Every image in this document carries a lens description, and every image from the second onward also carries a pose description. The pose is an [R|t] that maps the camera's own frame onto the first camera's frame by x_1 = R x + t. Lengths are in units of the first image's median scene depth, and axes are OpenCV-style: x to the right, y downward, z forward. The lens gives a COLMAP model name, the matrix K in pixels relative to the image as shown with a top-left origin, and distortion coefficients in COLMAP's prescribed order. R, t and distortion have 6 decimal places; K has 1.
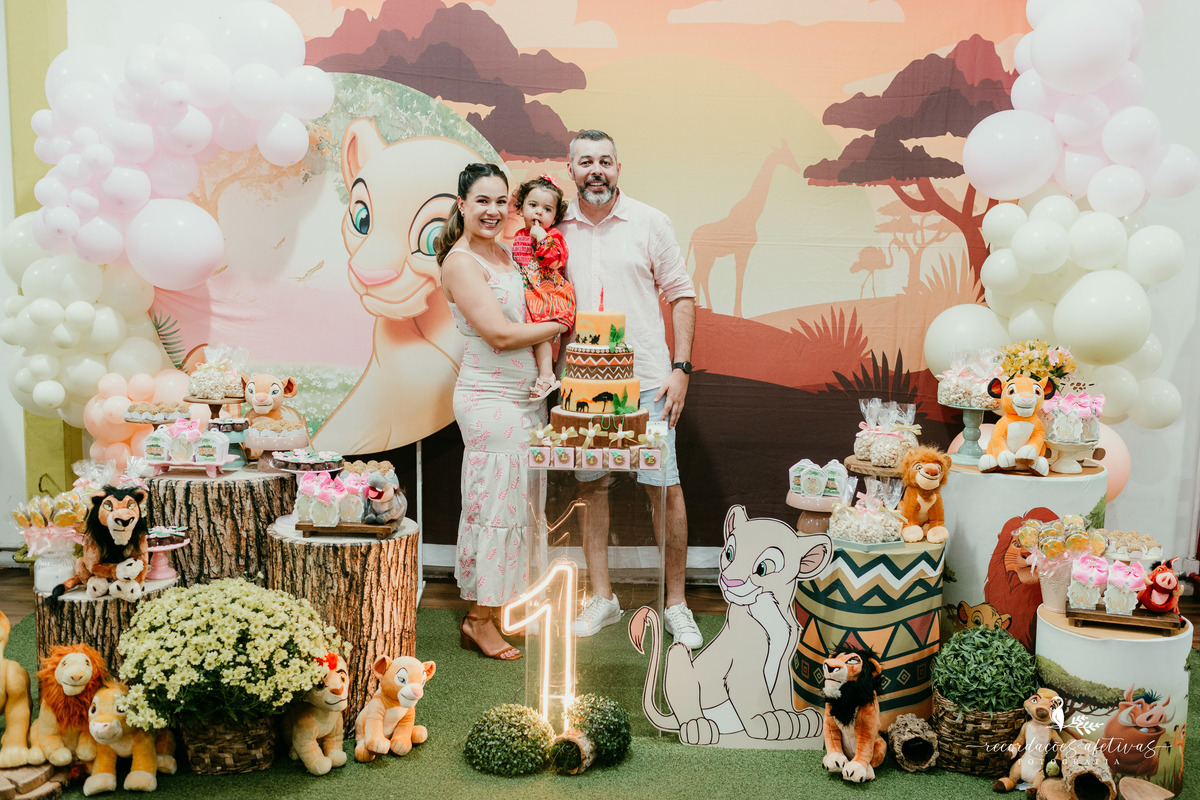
lens RADIAL K [[1153.5, 0, 621.6], [0, 1153.5, 399.6], [0, 0, 1]] dist [0.006694, -0.001131]
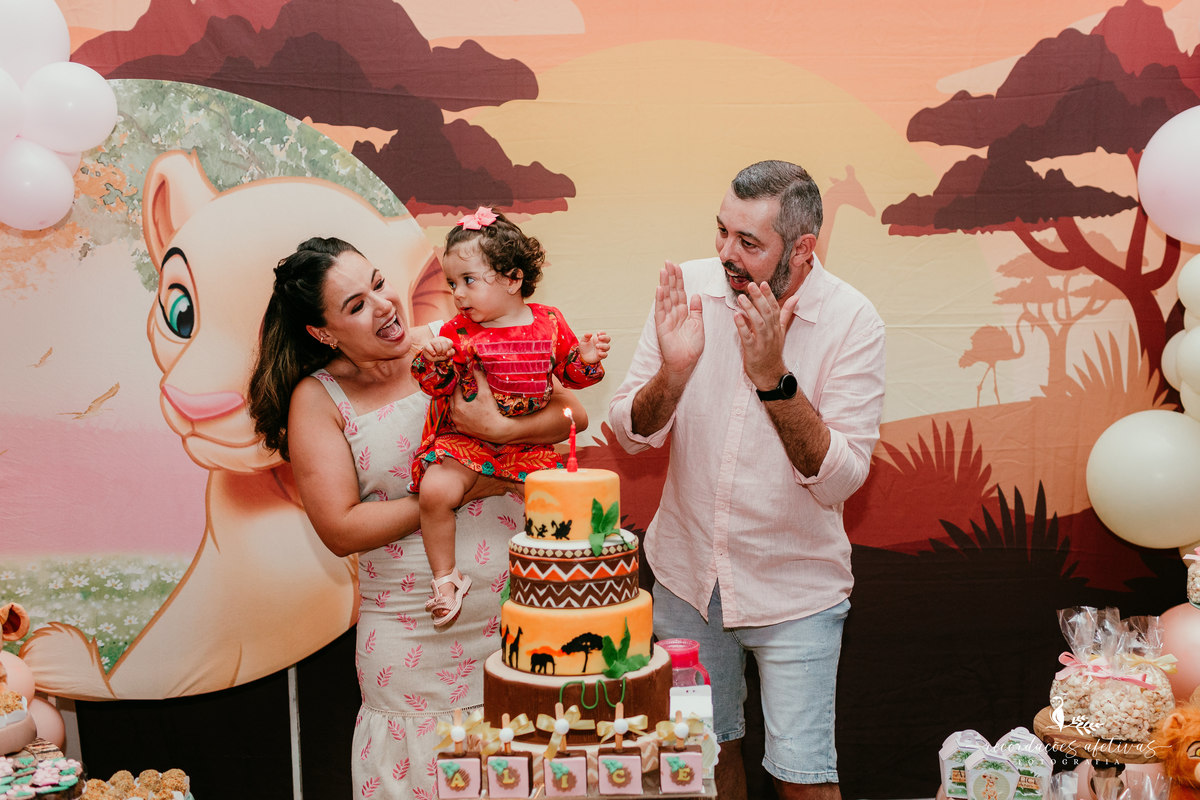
lens RADIAL K [[1222.8, 0, 653.6], [0, 1222.8, 424.7], [0, 0, 1]] dist [0.006162, -0.003646]
pose [[0.998342, -0.041371, 0.040022, -0.001816], [0.043479, 0.997630, -0.053331, -0.051871], [-0.037721, 0.054983, 0.997775, 0.345066]]
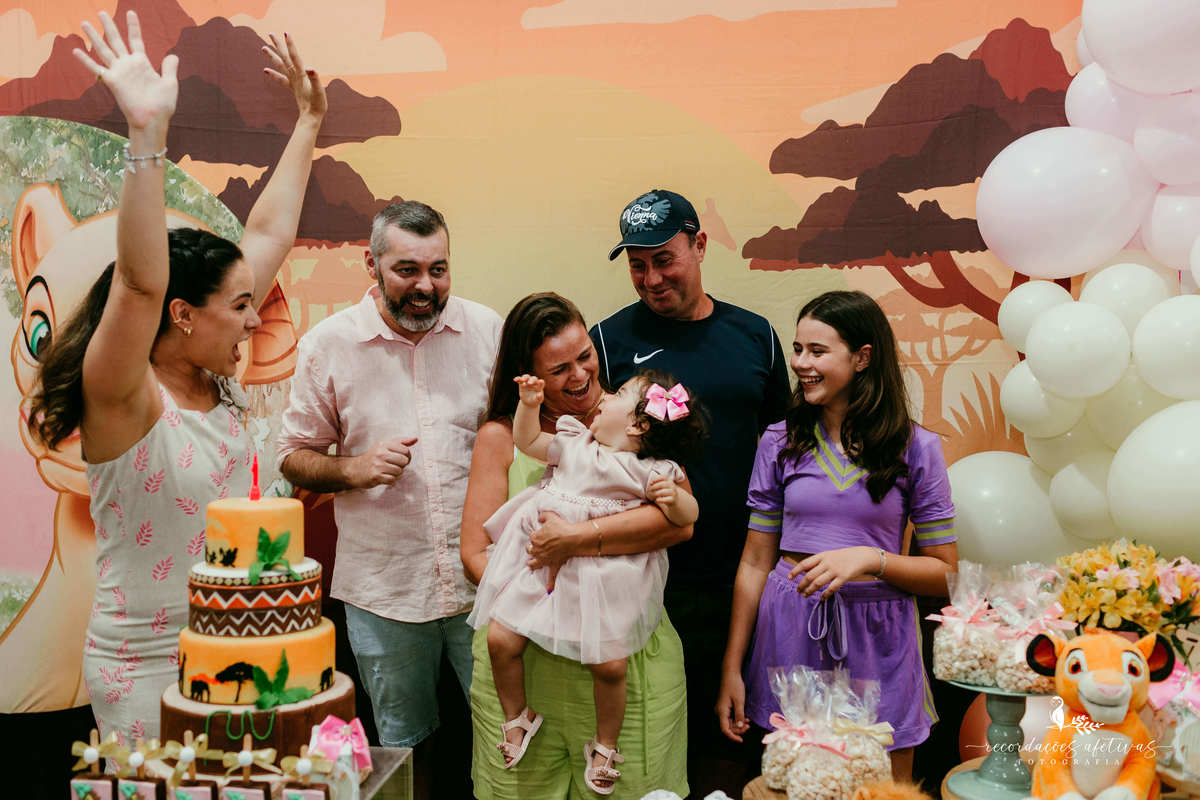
lens RADIAL K [[1229.3, 0, 559.4], [0, 1229.3, 402.0], [0, 0, 1]] dist [0.004399, 0.007305]
pose [[0.992226, -0.017549, -0.123203, 0.147353], [0.004585, 0.994490, -0.104729, -0.048039], [0.124362, 0.103350, 0.986840, 0.357218]]
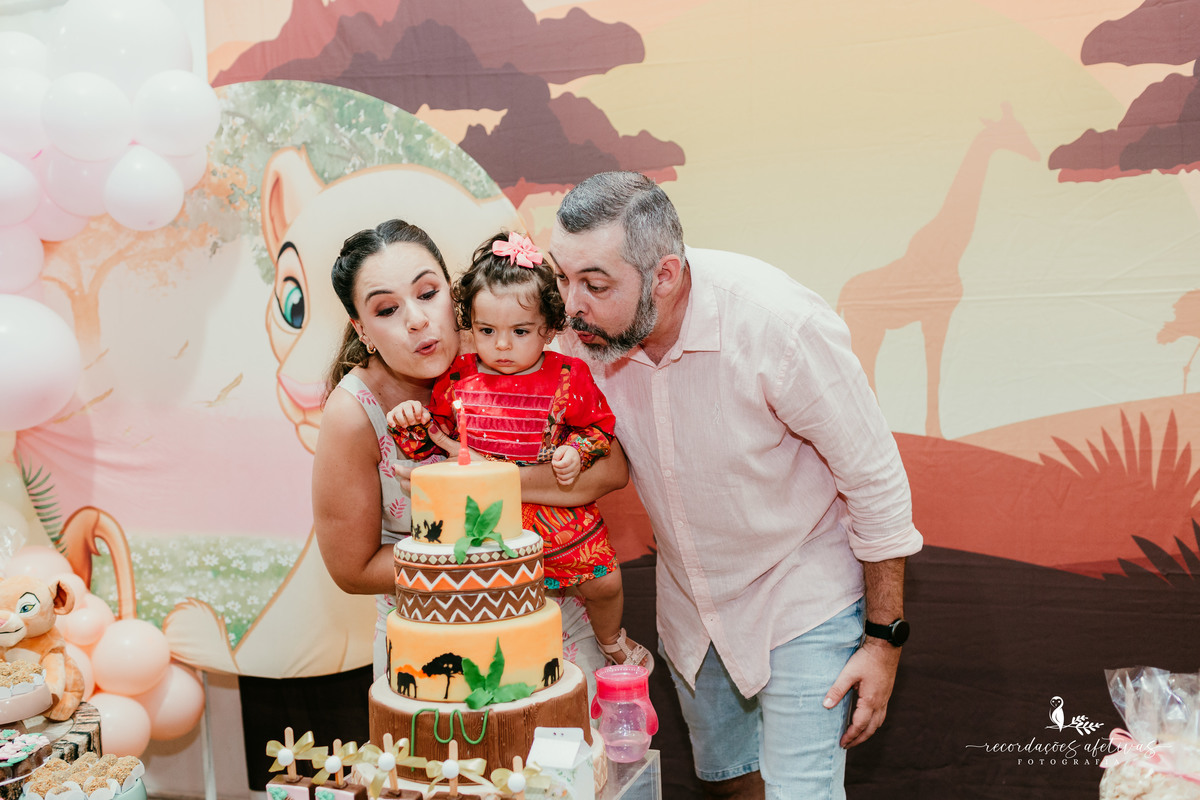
lens RADIAL K [[1189.3, 0, 580.2], [0, 1189.3, 410.2], [0, 0, 1]] dist [0.006468, -0.004999]
pose [[0.940606, -0.039258, -0.337223, 0.142715], [0.015565, 0.997234, -0.072677, -0.049189], [0.339143, 0.063111, 0.938615, 0.446786]]
